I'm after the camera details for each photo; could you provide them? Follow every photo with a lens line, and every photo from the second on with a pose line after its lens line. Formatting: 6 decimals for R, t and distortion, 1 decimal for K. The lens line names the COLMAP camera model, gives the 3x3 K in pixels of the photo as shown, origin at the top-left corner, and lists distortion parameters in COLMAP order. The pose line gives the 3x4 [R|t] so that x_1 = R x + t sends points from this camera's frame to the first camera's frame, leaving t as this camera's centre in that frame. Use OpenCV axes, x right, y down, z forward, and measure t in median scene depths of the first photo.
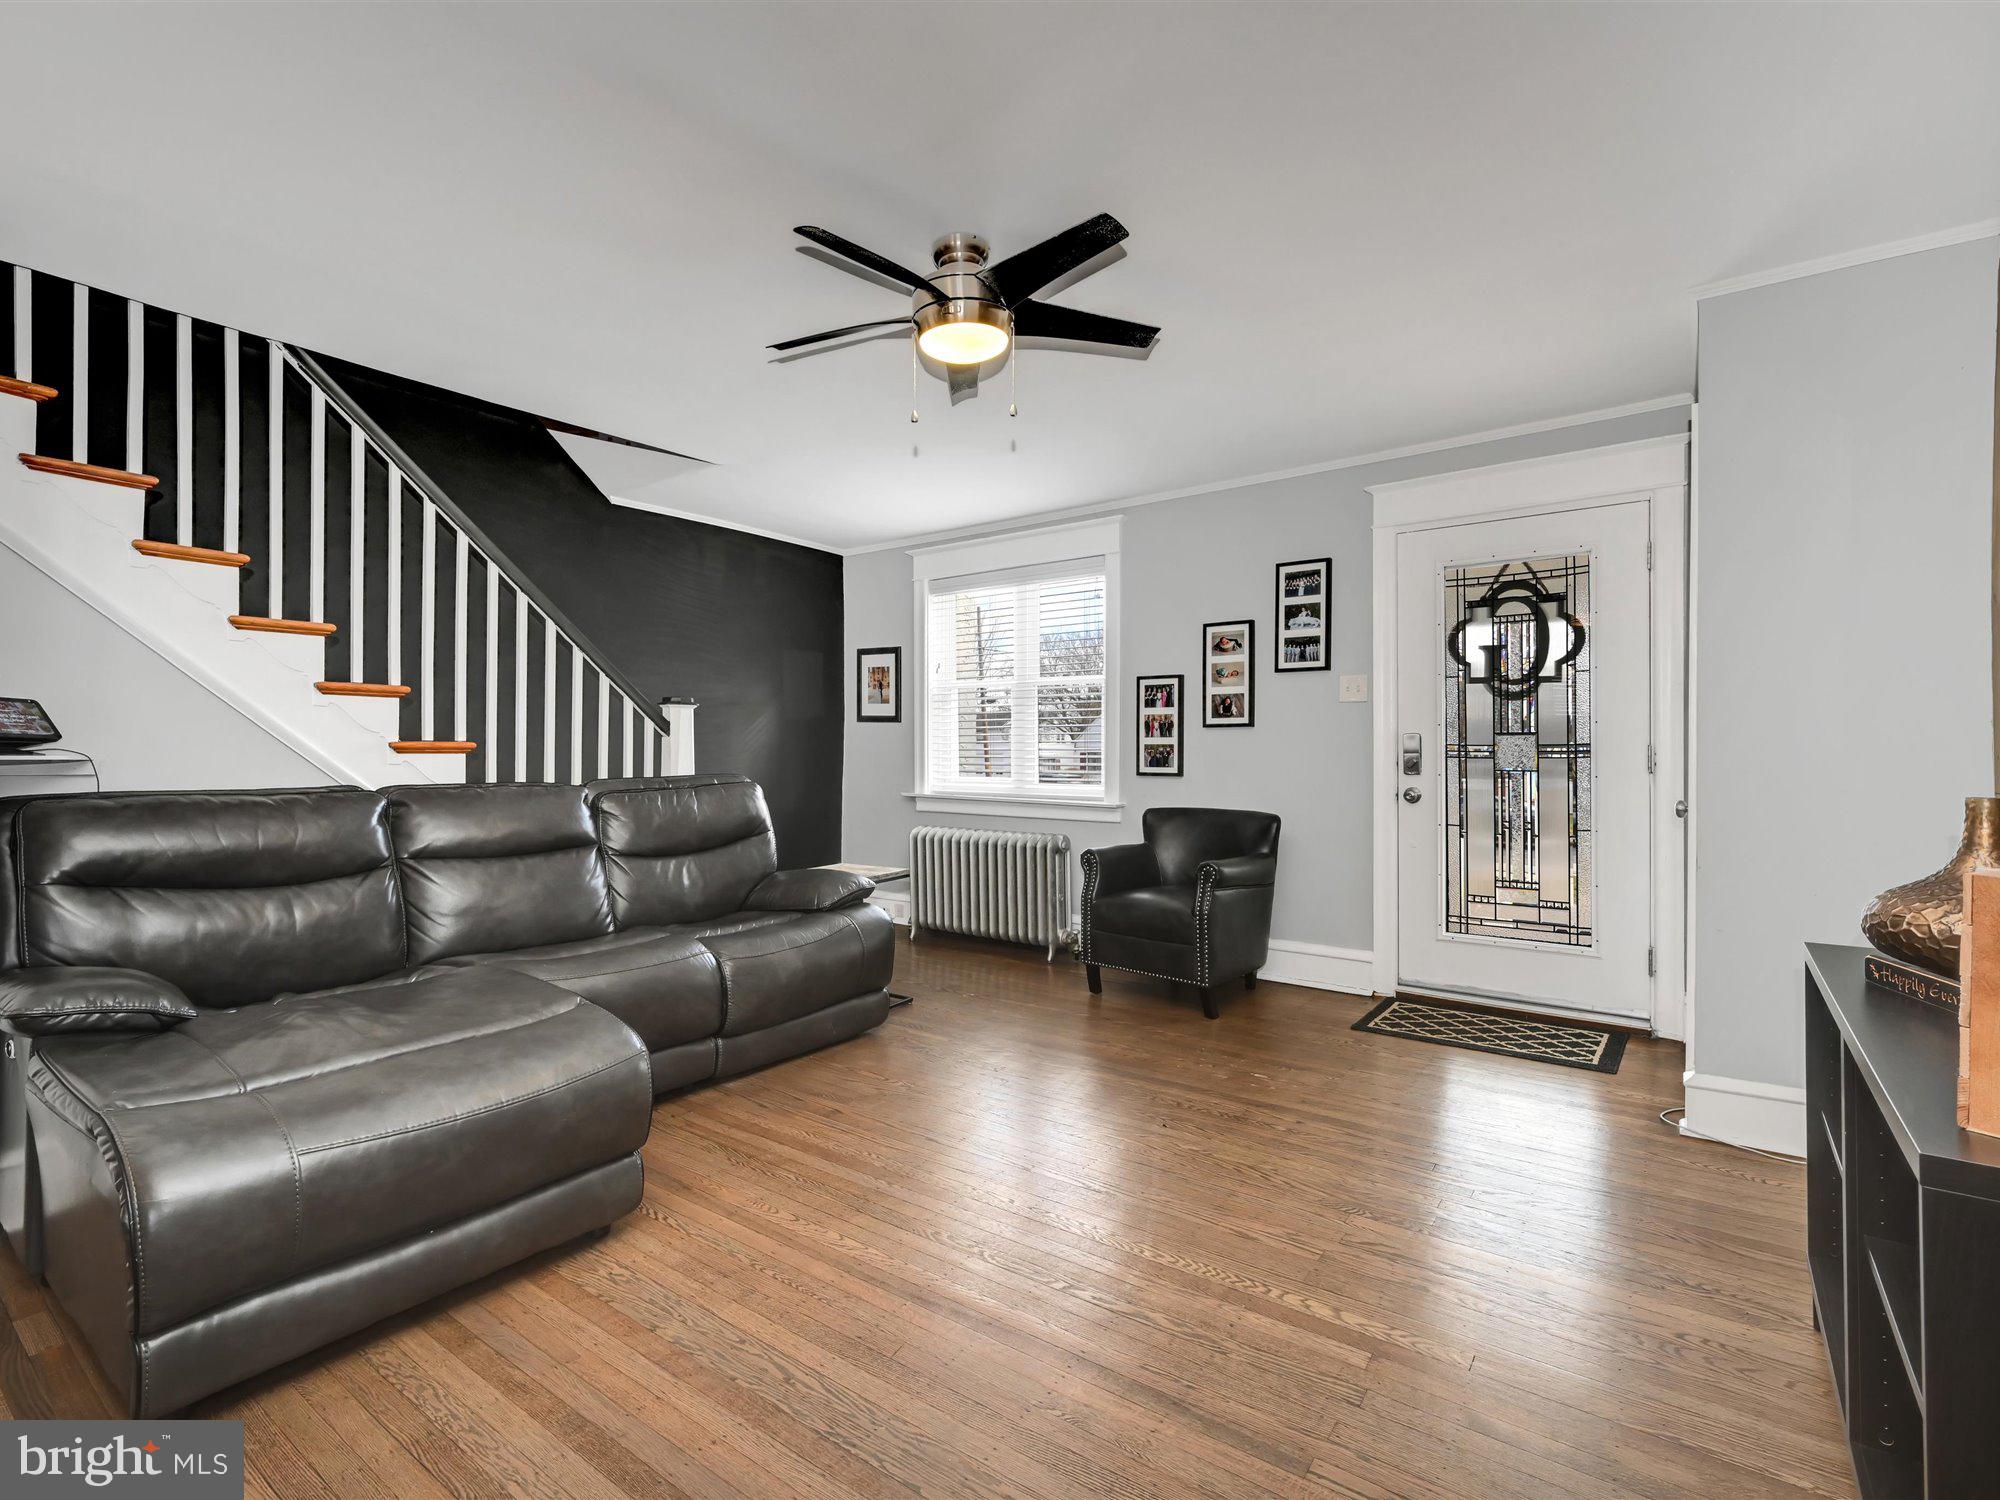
lens RADIAL K [[909.4, 0, 984.6], [0, 909.4, 753.3], [0, 0, 1]] dist [-0.003175, -0.000162]
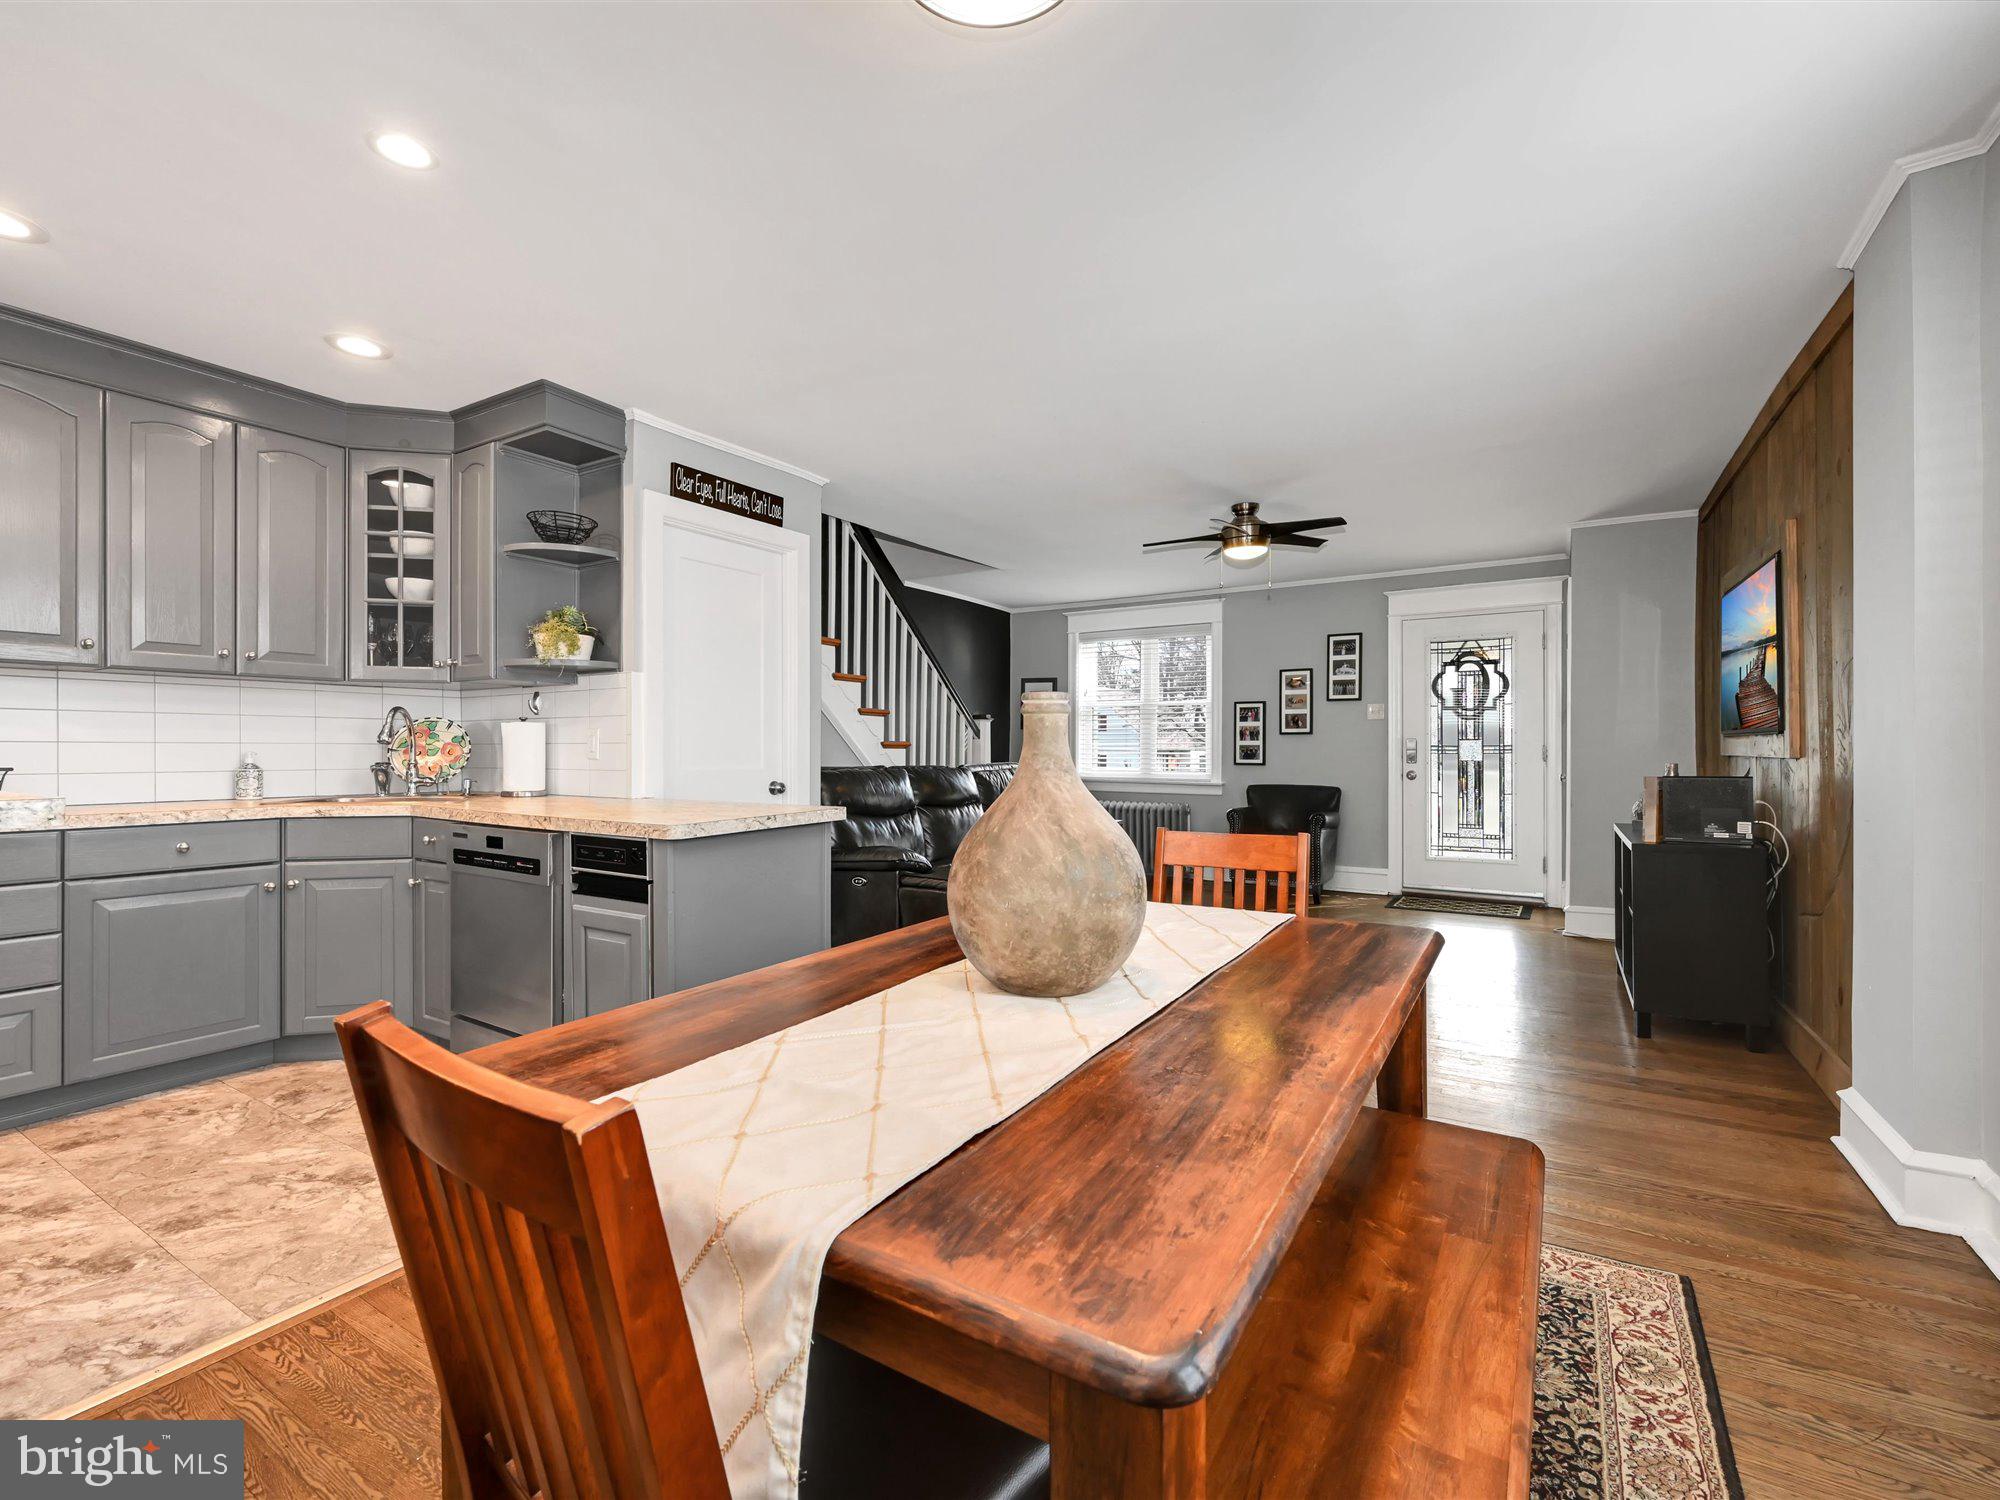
lens RADIAL K [[909.4, 0, 997.4], [0, 909.4, 744.1], [0, 0, 1]] dist [-0.003175, -0.000162]
pose [[0.993682, 0.001978, 0.112218, -0.506149], [-0.000536, 0.999917, -0.012883, 0.011382], [-0.112234, 0.012741, 0.993600, -0.622146]]
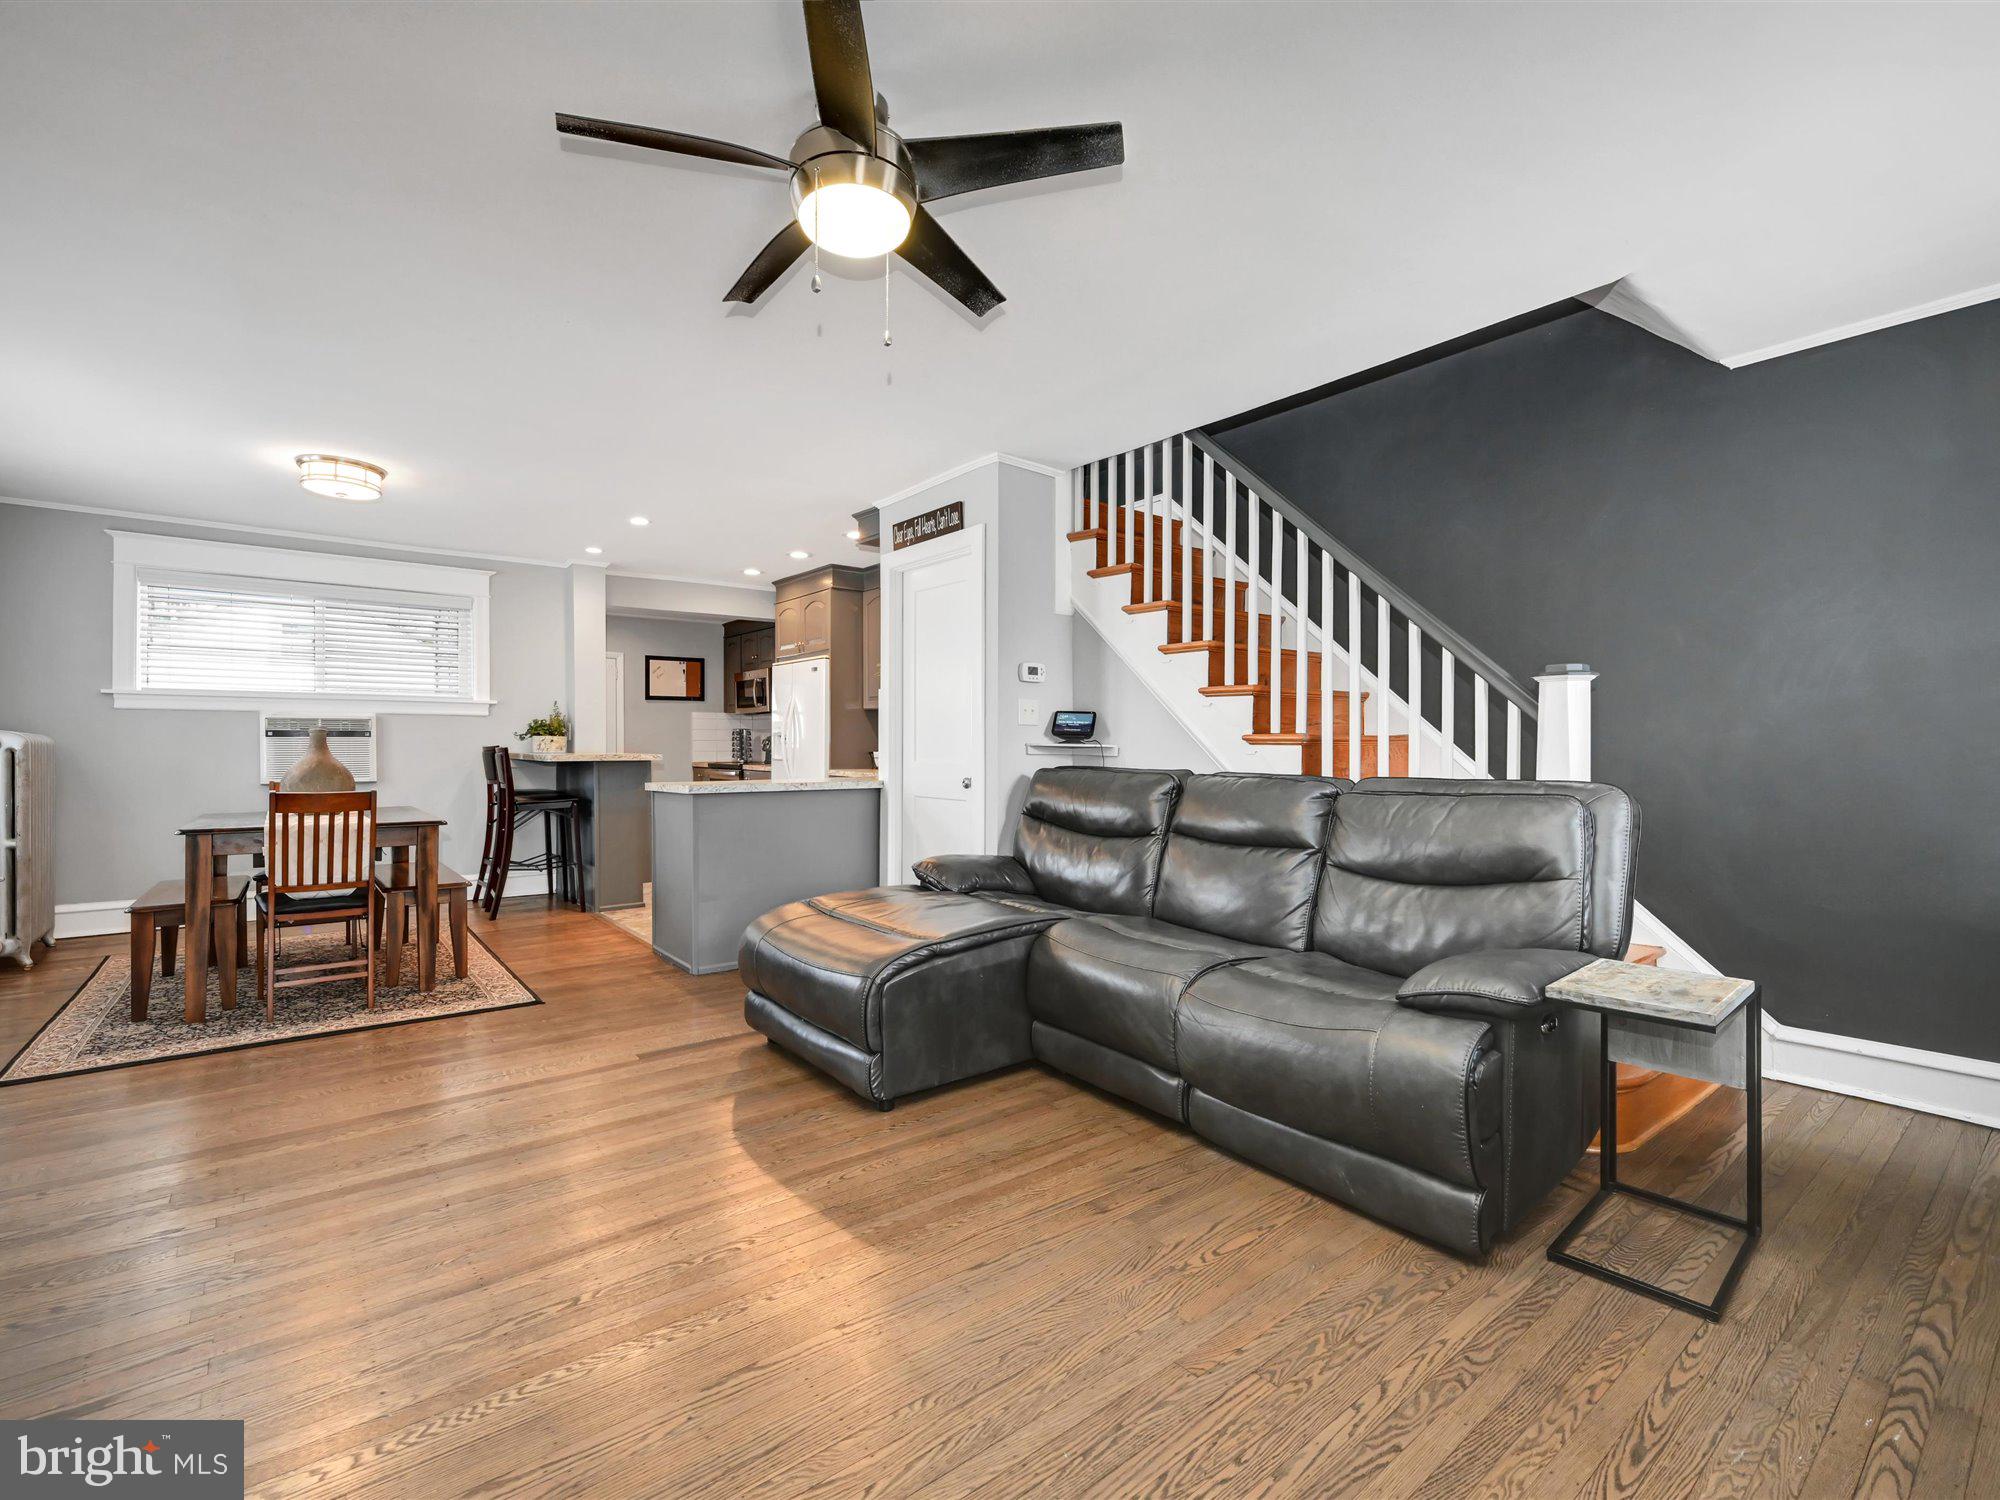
lens RADIAL K [[909.4, 0, 997.4], [0, 909.4, 753.5], [0, 0, 1]] dist [-0.003175, -0.000162]
pose [[-0.241175, 0.008557, -0.970444, 0.426784], [-0.009839, 0.999888, 0.011262, 0.001114], [0.970432, 0.012264, -0.241064, 0.781929]]
